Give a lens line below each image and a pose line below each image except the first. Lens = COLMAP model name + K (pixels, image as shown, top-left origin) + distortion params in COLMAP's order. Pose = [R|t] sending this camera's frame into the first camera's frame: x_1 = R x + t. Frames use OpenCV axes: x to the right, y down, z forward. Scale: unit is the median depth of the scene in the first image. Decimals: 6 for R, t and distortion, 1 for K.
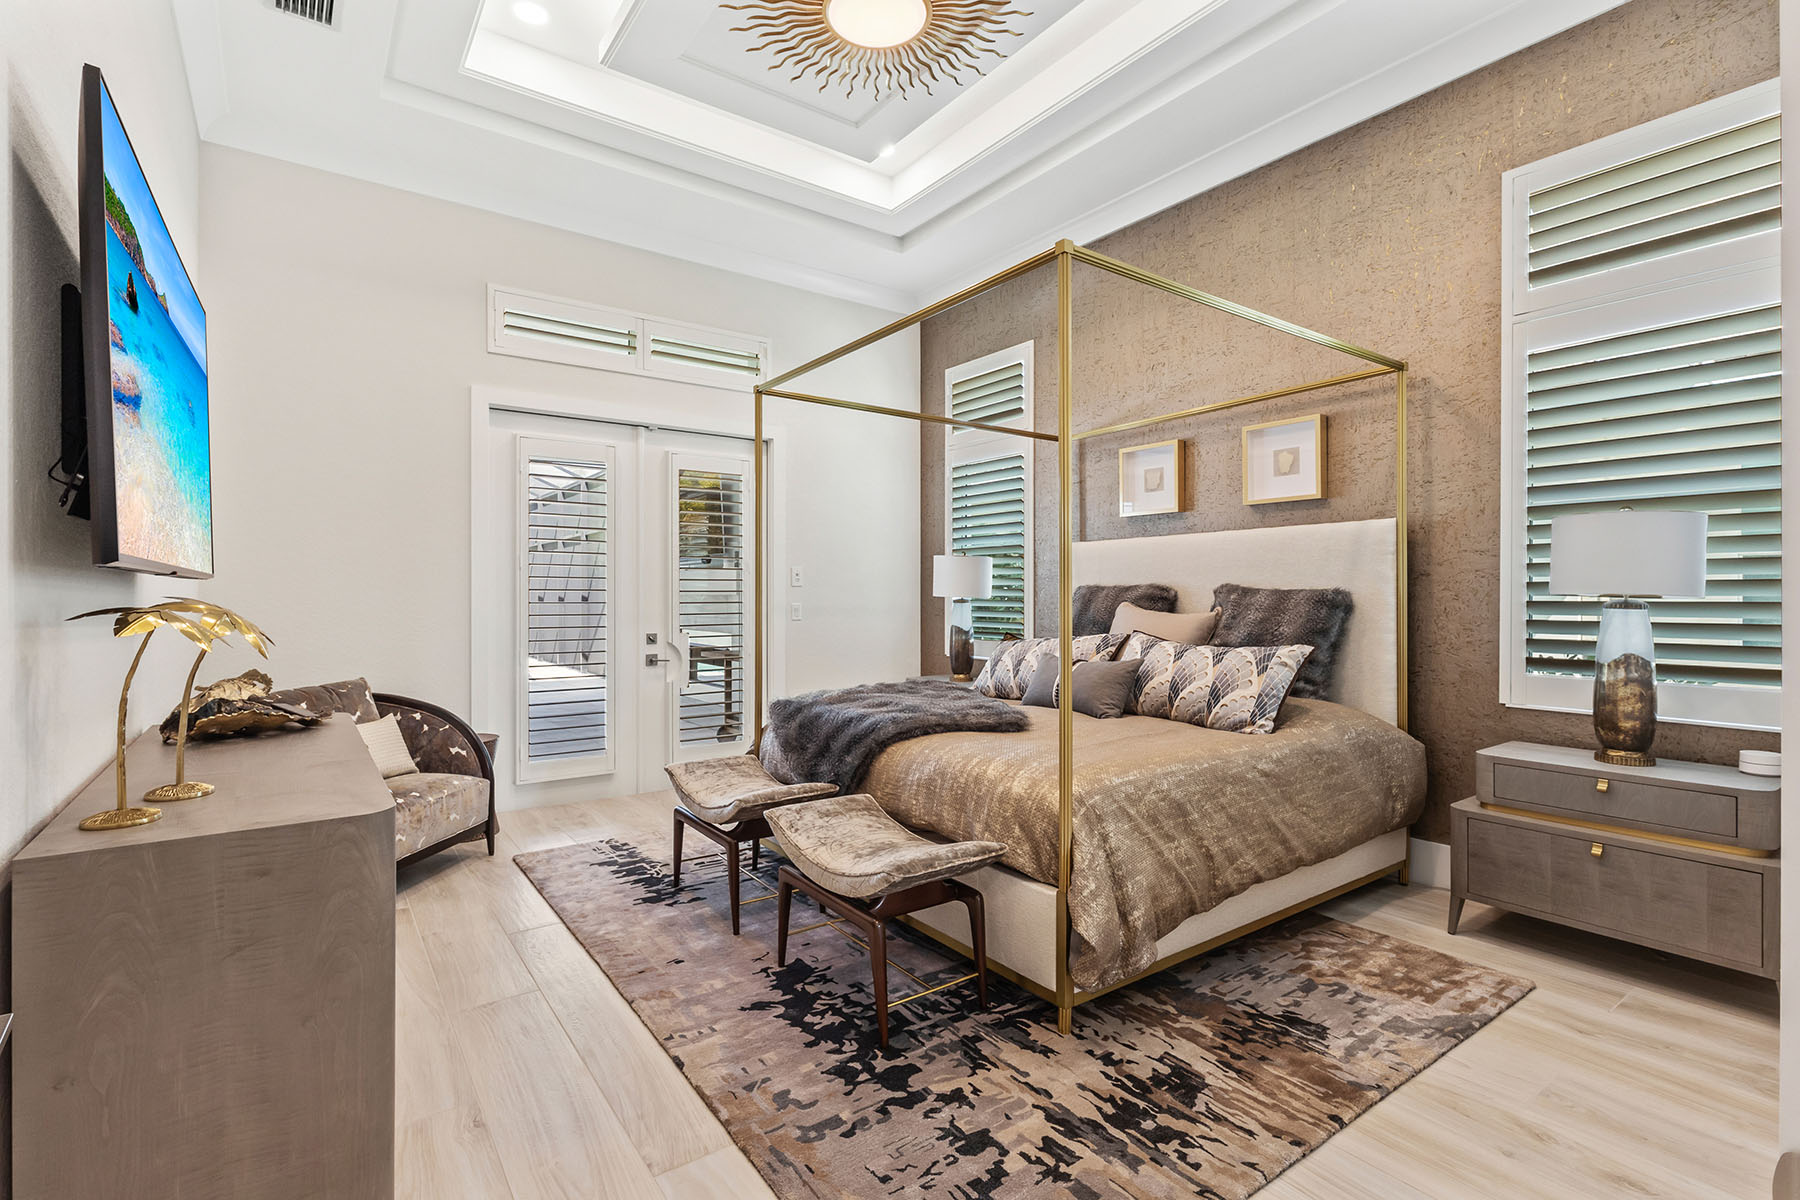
lens RADIAL K [[829.5, 0, 893.8], [0, 829.5, 594.9], [0, 0, 1]] dist [0.002479, -0.000814]
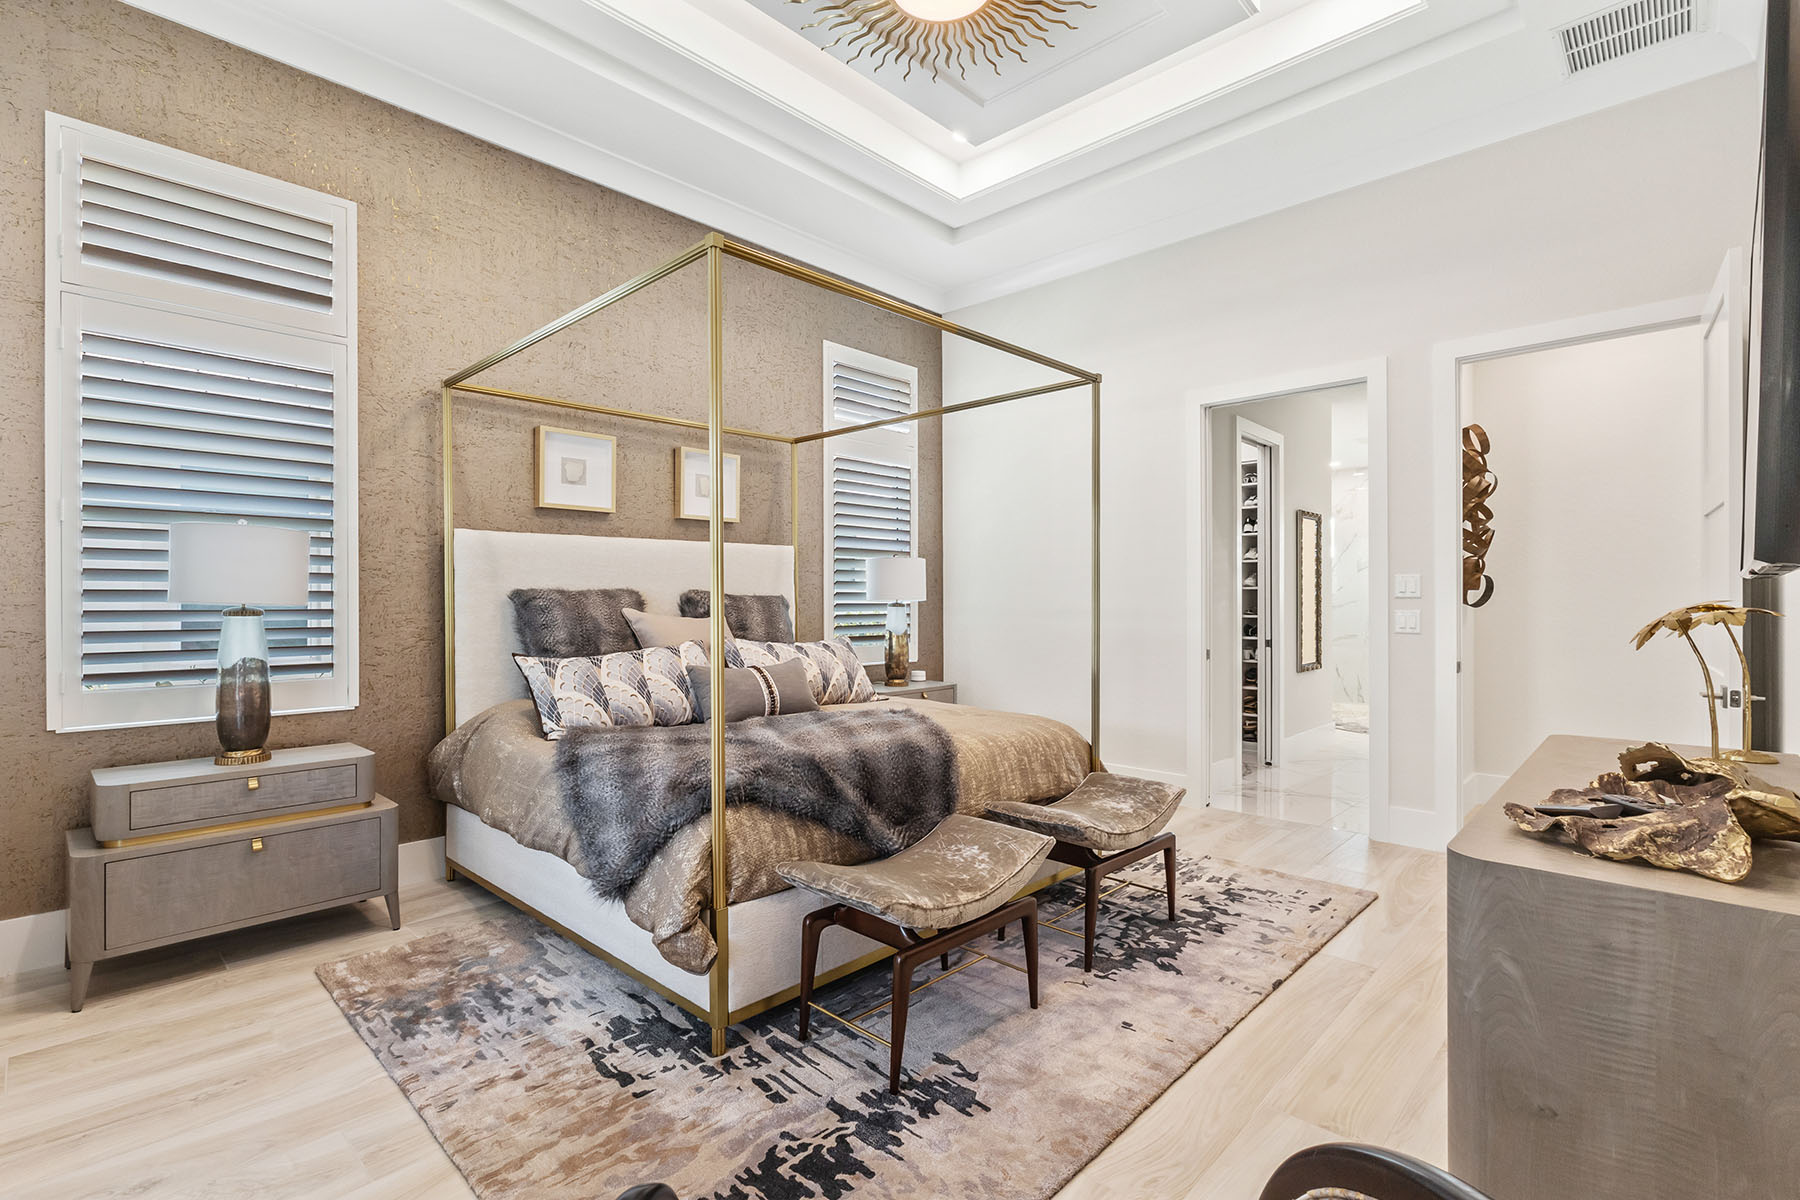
lens RADIAL K [[829.5, 0, 892.5], [0, 829.5, 605.6], [0, 0, 1]] dist [0.002479, -0.000814]
pose [[-0.184154, -0.006687, 0.982875, -0.888707], [0.000499, 0.999976, 0.006897, -0.001285], [-0.982897, 0.001761, -0.184146, 1.170697]]
